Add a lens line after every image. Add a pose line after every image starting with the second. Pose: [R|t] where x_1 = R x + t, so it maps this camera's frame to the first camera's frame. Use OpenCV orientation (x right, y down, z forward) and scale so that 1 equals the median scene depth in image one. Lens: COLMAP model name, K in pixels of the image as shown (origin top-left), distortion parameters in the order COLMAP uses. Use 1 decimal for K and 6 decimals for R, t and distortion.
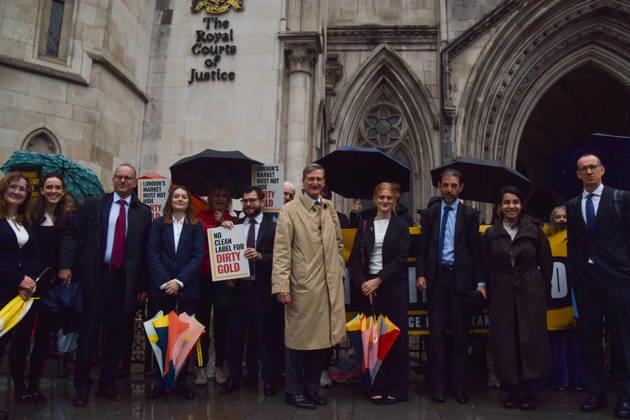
lens RADIAL K [[504.1, 0, 319.9], [0, 504.1, 207.6], [0, 0, 1]] dist [-0.169736, 0.115610]
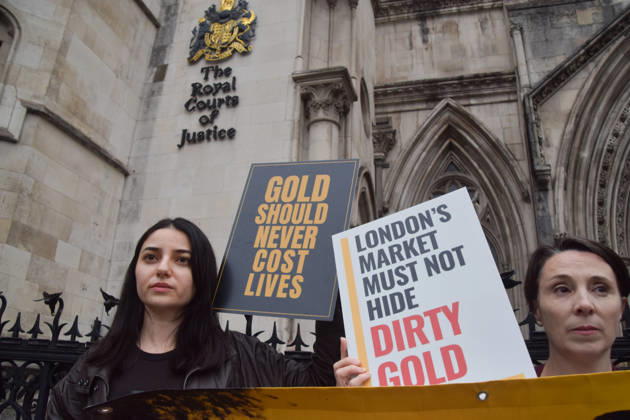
lens RADIAL K [[504.1, 0, 317.6], [0, 504.1, 219.2], [0, 0, 1]] dist [-0.169736, 0.115610]
pose [[0.983445, -0.052937, -0.173300, 0.070444], [0.016994, 0.979105, -0.202644, 0.013442], [0.180406, 0.196345, 0.963796, 0.324196]]
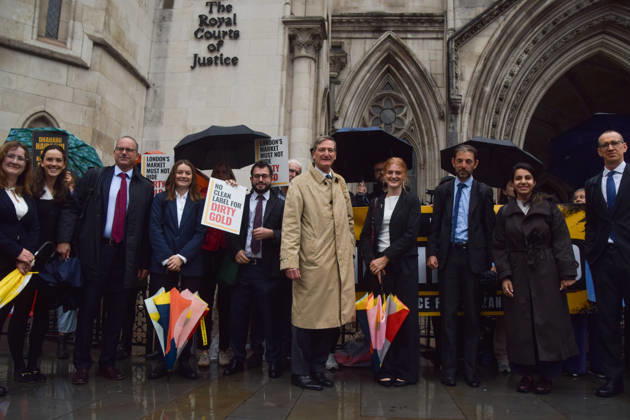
lens RADIAL K [[504.1, 0, 315.4], [0, 504.1, 220.6], [0, 0, 1]] dist [-0.169736, 0.115610]
pose [[0.999896, 0.010106, -0.010260, -0.005134], [-0.009723, 0.999280, 0.036672, 0.012383], [0.010623, -0.036568, 0.999275, 0.012463]]
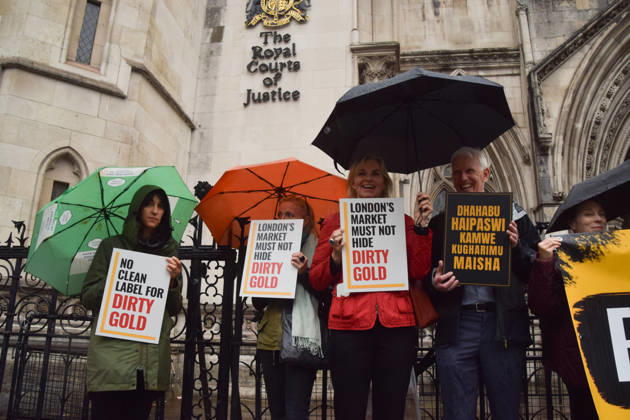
lens RADIAL K [[504.1, 0, 312.1], [0, 504.1, 213.7], [0, 0, 1]] dist [-0.169736, 0.115610]
pose [[0.996729, -0.021307, -0.077954, -0.088775], [0.011818, 0.992677, -0.120217, 0.031486], [0.079945, 0.118902, 0.989682, 0.195562]]
